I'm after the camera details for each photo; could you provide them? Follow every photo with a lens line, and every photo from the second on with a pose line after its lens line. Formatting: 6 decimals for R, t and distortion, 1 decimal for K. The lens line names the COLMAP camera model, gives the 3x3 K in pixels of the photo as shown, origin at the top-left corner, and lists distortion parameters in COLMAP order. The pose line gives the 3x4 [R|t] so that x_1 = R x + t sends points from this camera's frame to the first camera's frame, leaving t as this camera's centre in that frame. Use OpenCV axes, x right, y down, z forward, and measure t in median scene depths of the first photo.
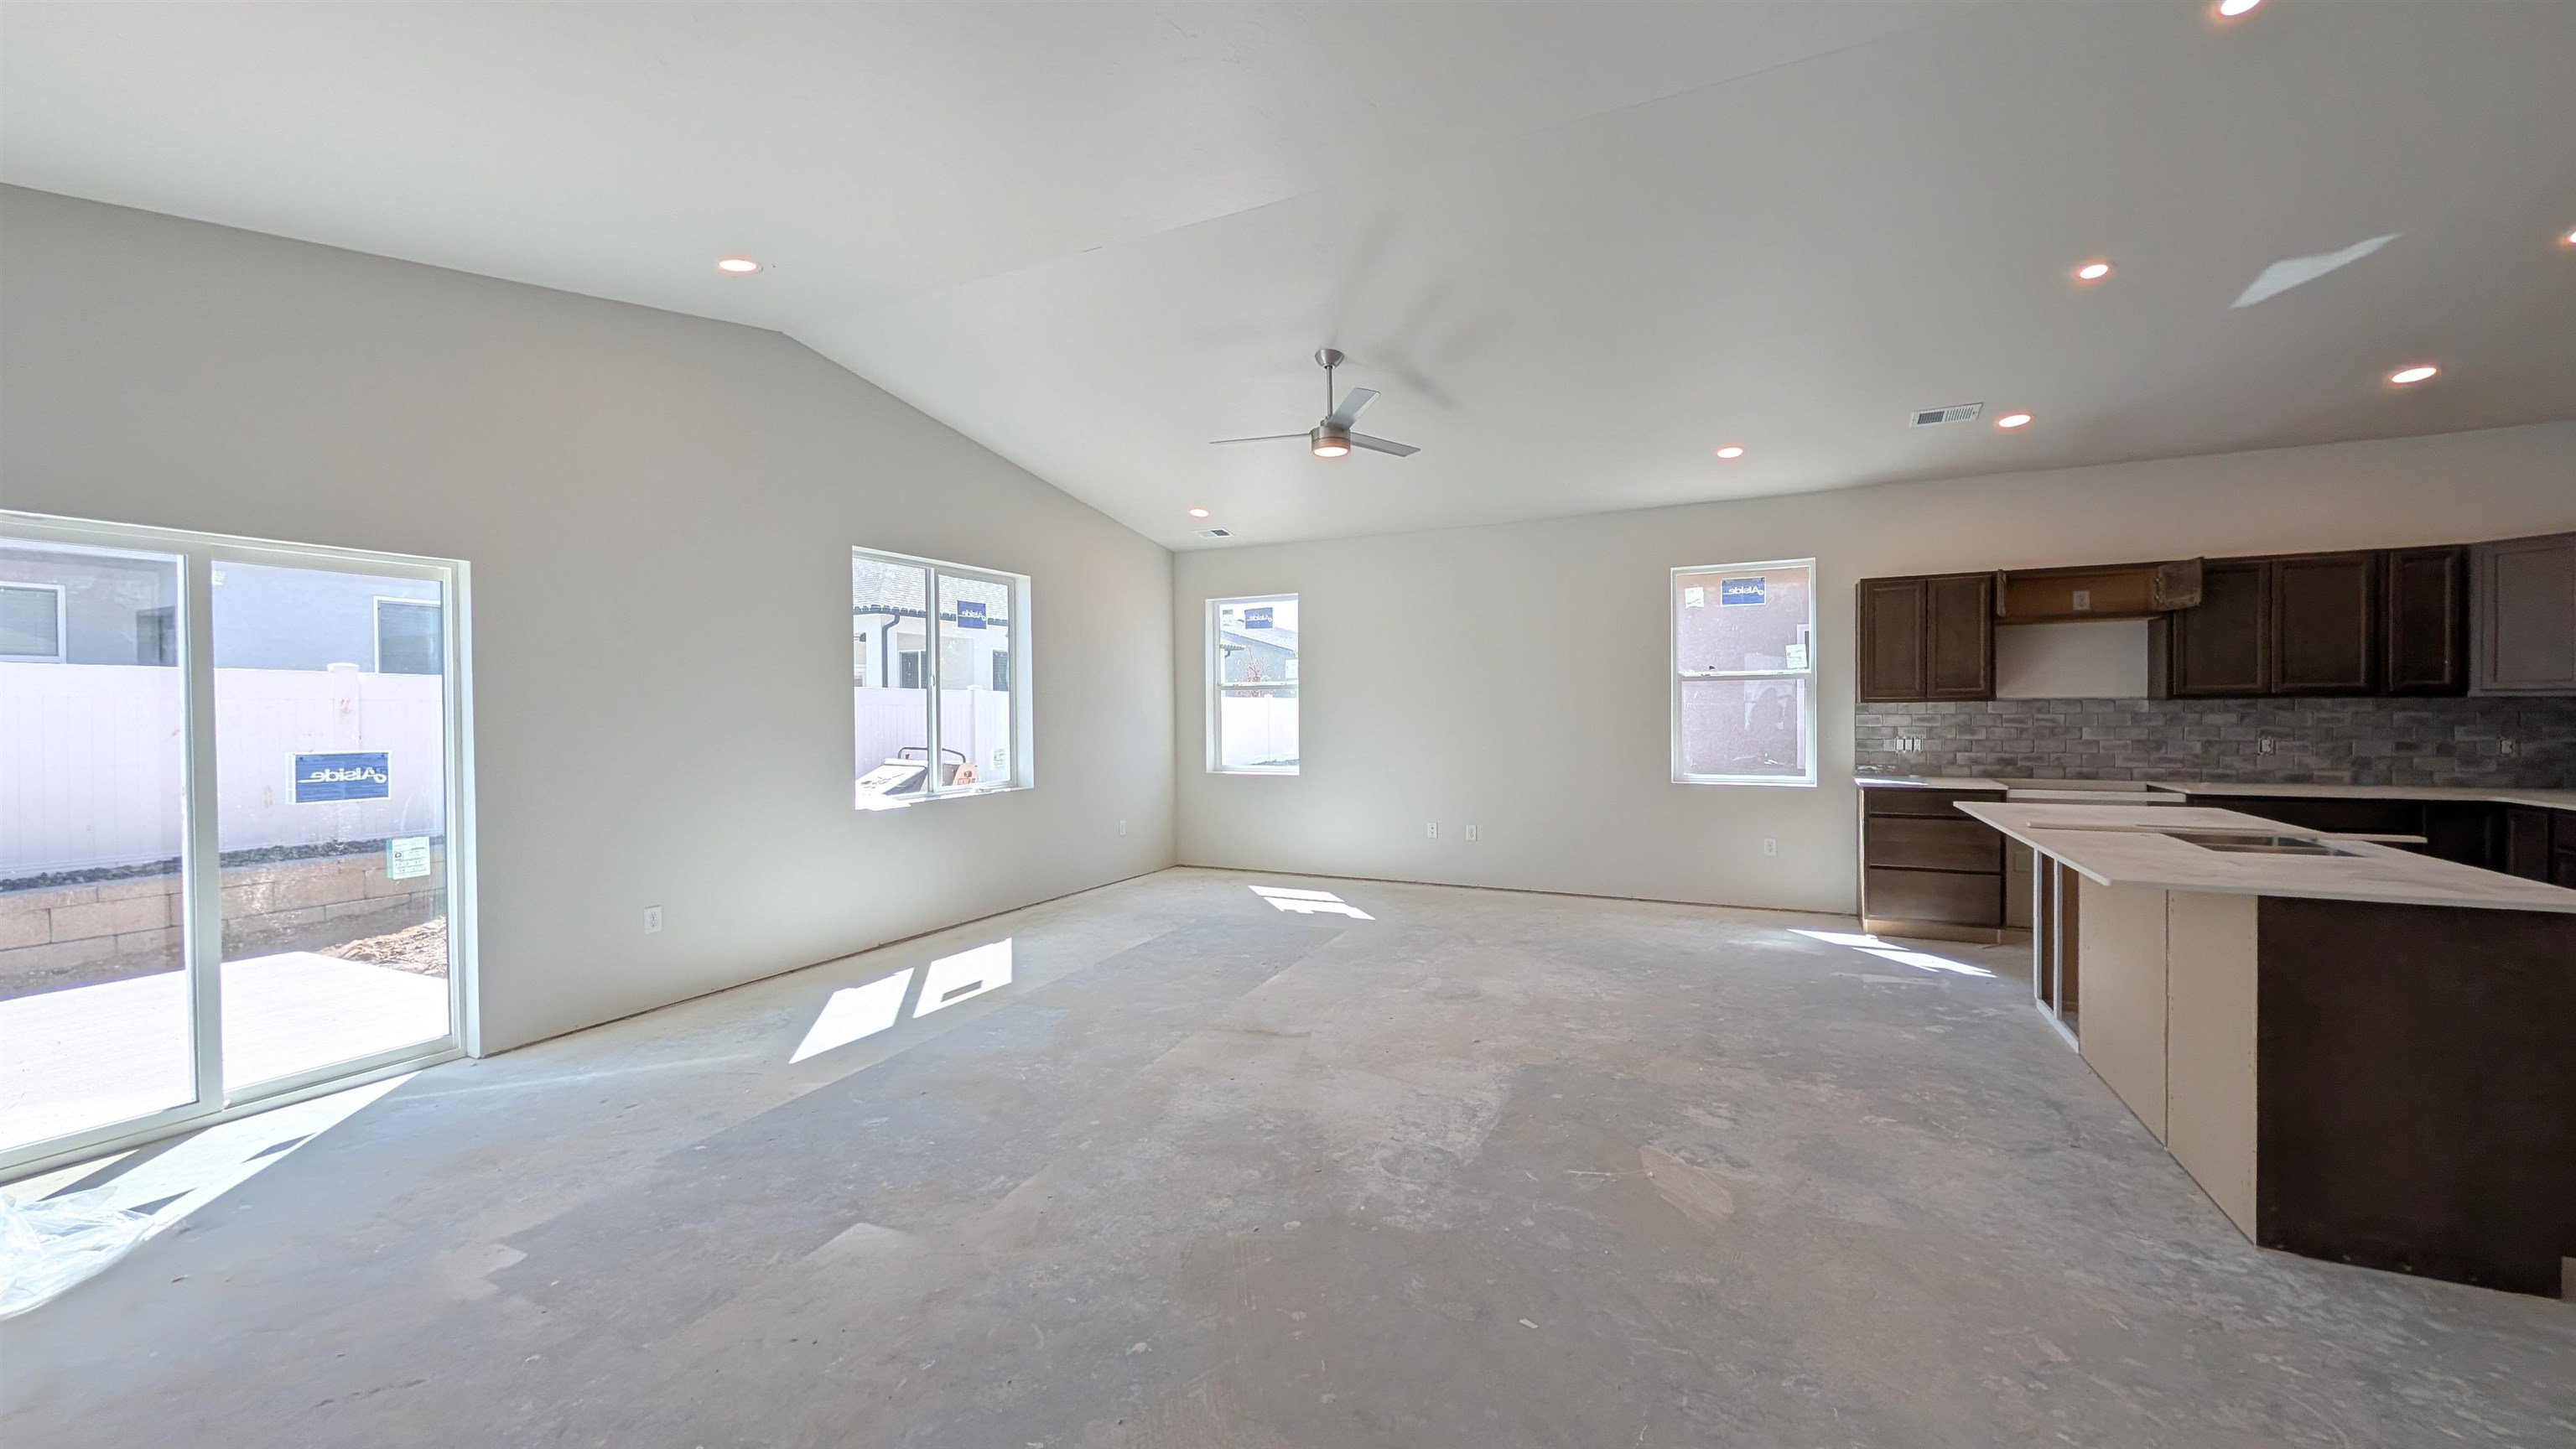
lens RADIAL K [[976.7, 0, 1285.2], [0, 976.7, 721.5], [0, 0, 1]] dist [0.018042, 0.000163]
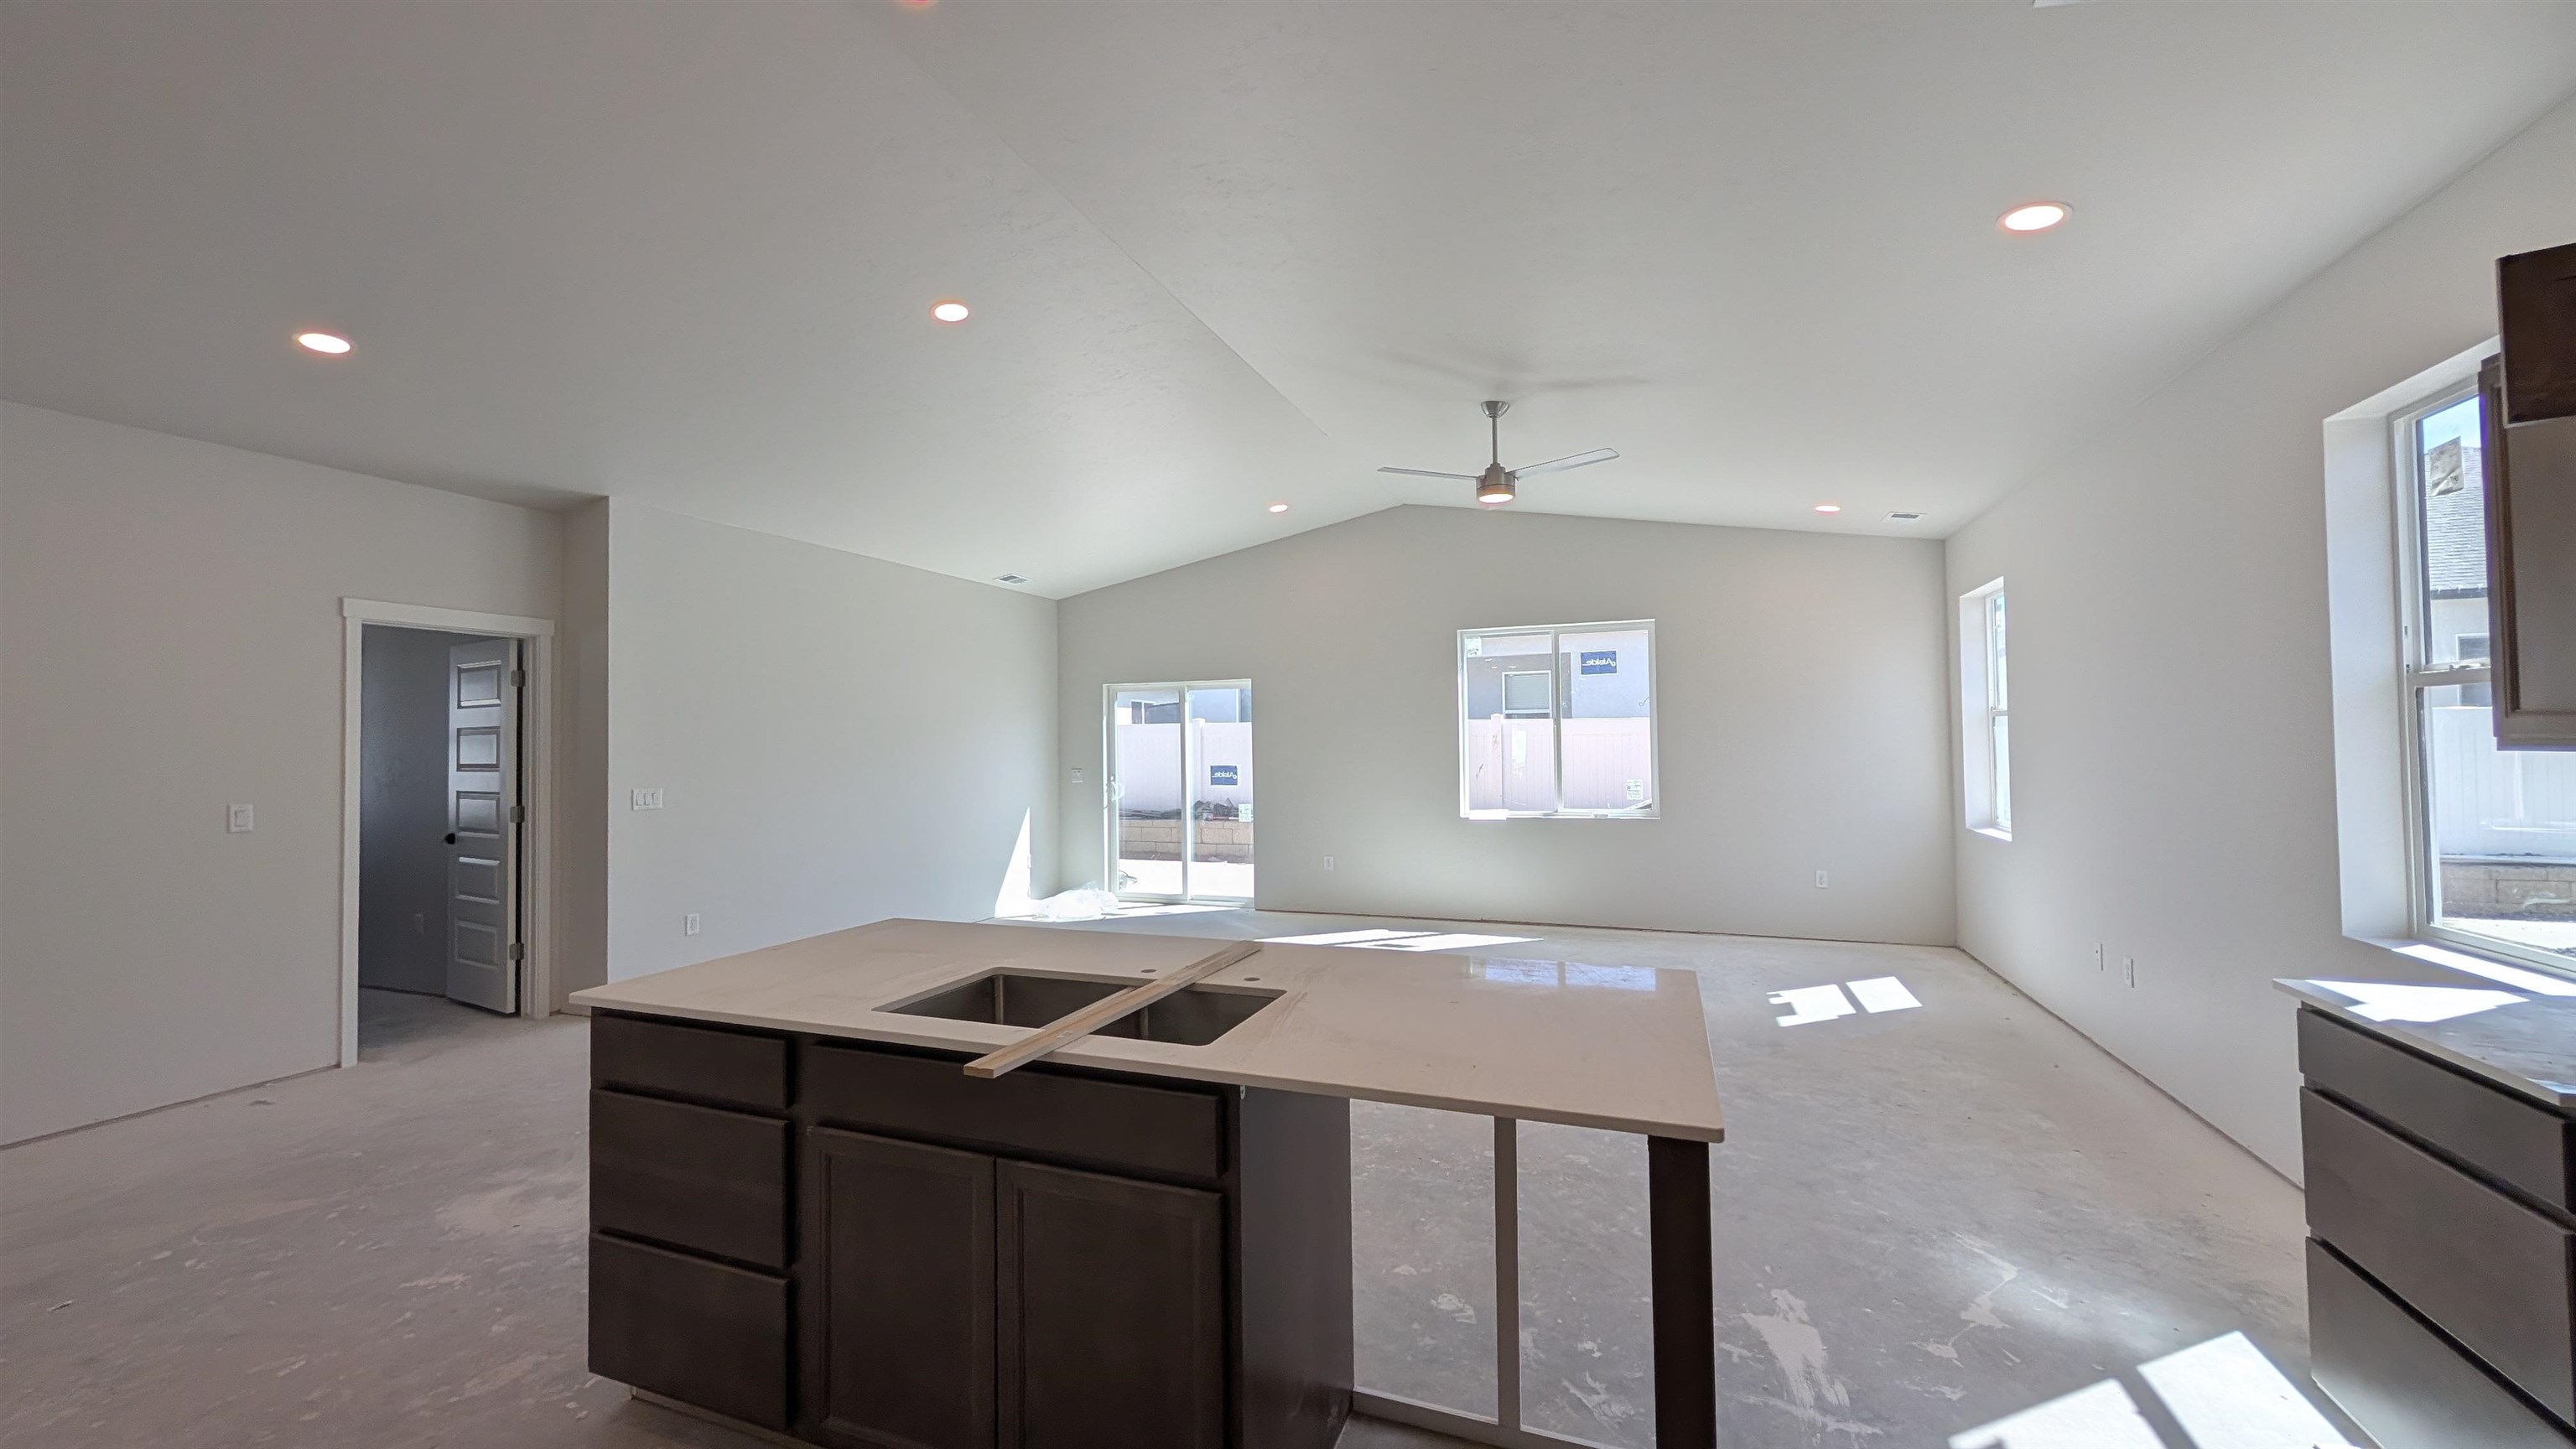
lens RADIAL K [[976.7, 0, 1289.5], [0, 976.7, 720.0], [0, 0, 1]] dist [0.018042, 0.000163]
pose [[0.105246, -0.019502, -0.994255, 1.309210], [-0.007940, 0.999759, -0.020450, -0.027551], [0.994415, 0.010047, 0.105066, 0.879985]]
